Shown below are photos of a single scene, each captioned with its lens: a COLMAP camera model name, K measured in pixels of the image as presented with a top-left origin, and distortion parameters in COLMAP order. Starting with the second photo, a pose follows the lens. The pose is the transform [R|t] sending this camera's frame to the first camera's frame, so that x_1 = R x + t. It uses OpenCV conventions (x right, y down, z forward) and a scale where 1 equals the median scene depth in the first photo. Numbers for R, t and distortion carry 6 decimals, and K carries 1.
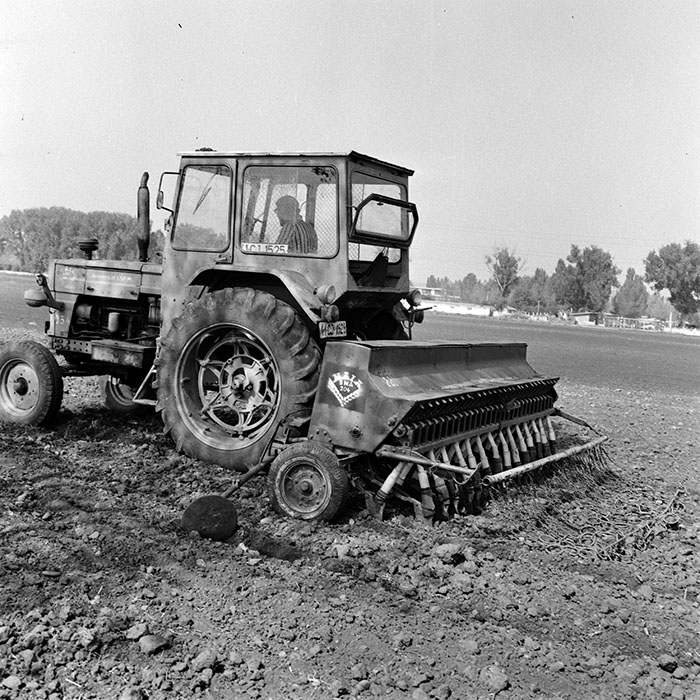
lens RADIAL K [[996.2, 0, 353.9], [0, 996.2, 360.6], [0, 0, 1]] dist [0.107195, -0.149827]
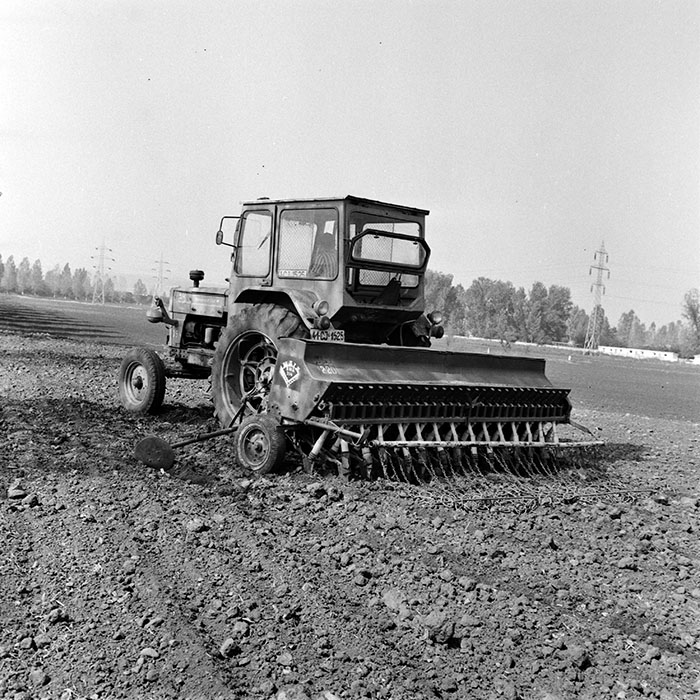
lens RADIAL K [[996.2, 0, 353.9], [0, 996.2, 360.6], [0, 0, 1]] dist [0.107195, -0.149827]
pose [[0.954752, 0.019635, -0.296753, 0.365792], [-0.035756, 0.998159, -0.048995, 0.057545], [0.295245, 0.057389, 0.953697, -0.181239]]
